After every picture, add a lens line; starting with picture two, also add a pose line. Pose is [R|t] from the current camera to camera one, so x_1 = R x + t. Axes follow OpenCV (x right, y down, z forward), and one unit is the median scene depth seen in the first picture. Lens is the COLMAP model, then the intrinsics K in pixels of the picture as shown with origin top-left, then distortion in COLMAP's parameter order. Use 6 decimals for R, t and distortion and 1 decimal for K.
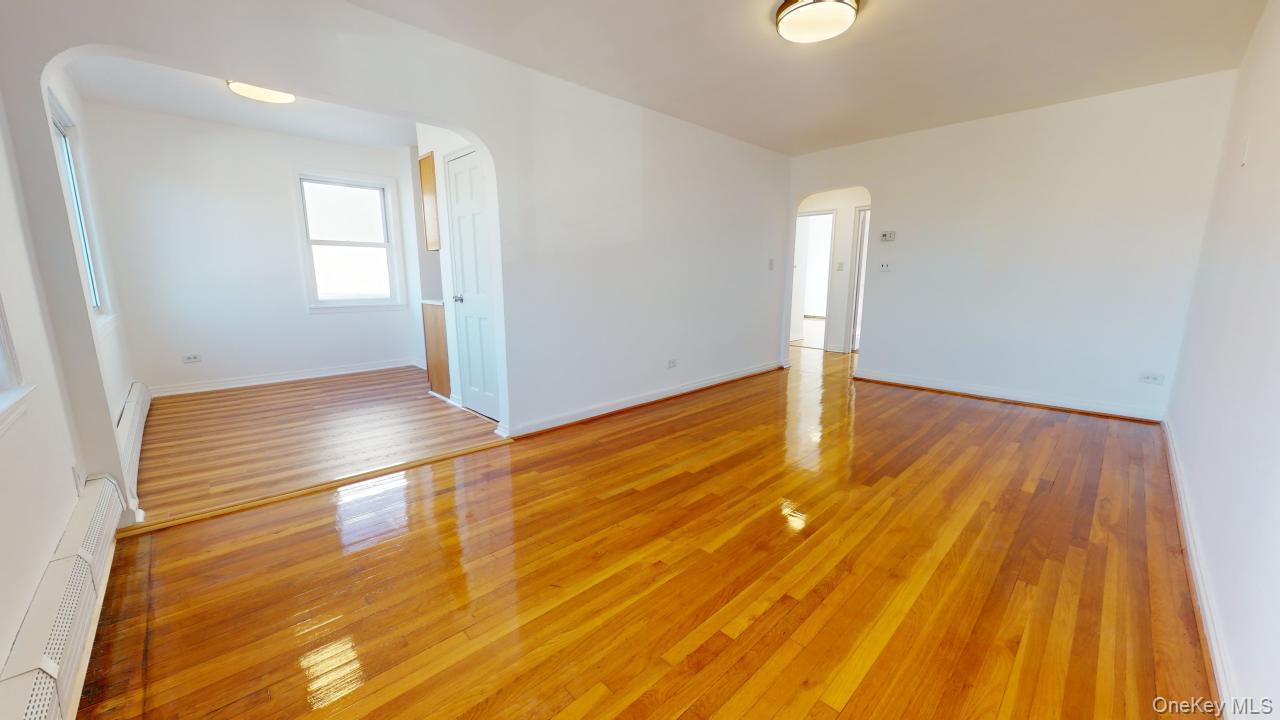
lens RADIAL K [[474.6, 0, 640.3], [0, 474.6, 363.6], [0, 0, 1]] dist [0.000618, 0.000006]
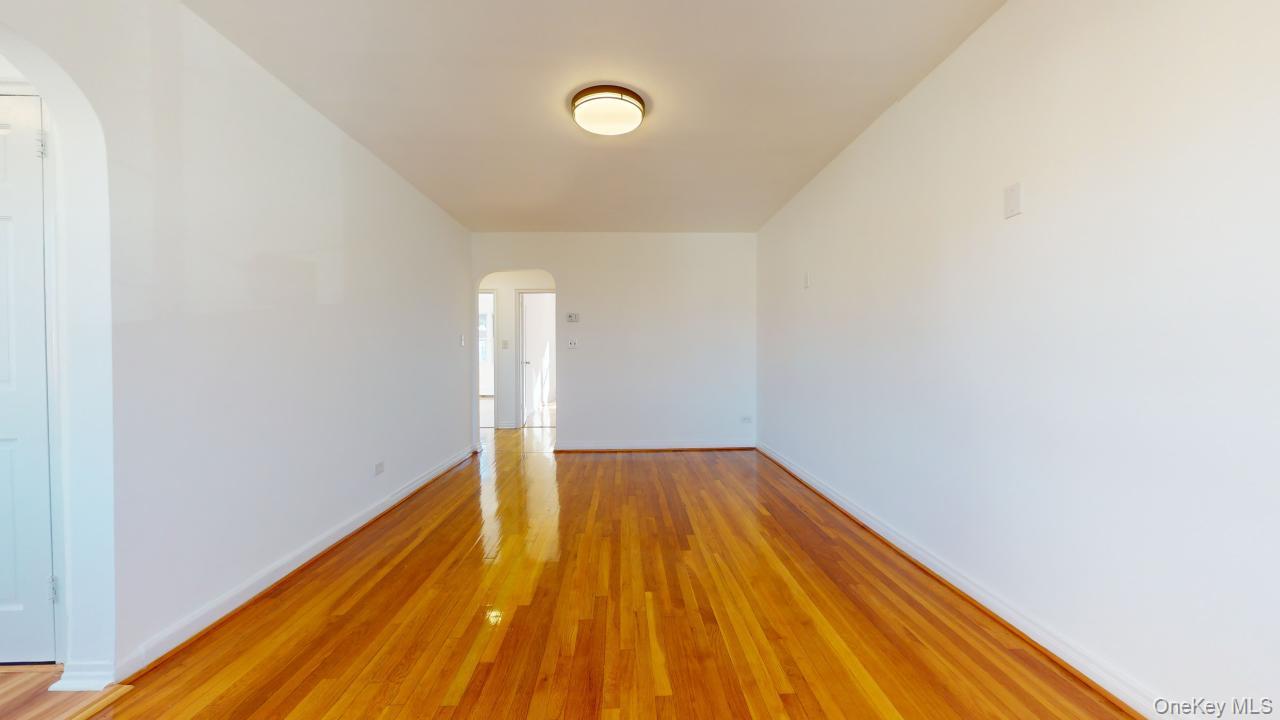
lens RADIAL K [[469.6, 0, 640.9], [0, 469.6, 365.2], [0, 0, 1]] dist [0.000910, 0.000094]
pose [[0.671292, -0.020388, 0.740913, -0.332391], [0.138397, 0.985489, -0.098275, -0.051612], [-0.728158, 0.168511, 0.664372, 0.312399]]
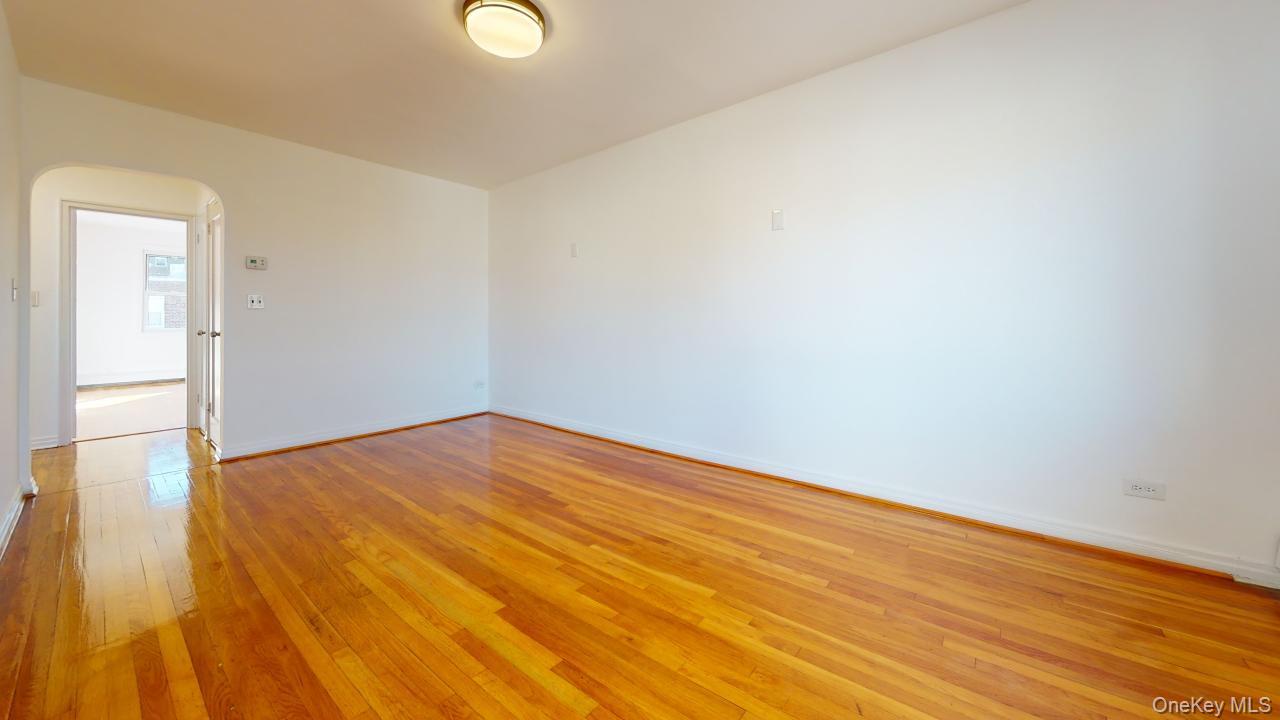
lens RADIAL K [[469.6, 0, 640.9], [0, 469.6, 365.2], [0, 0, 1]] dist [0.000910, 0.000094]
pose [[-0.124910, -0.099556, 0.987161, -0.538412], [0.182371, 0.975697, 0.121476, -0.144218], [-0.975263, 0.195203, -0.103718, 0.848610]]
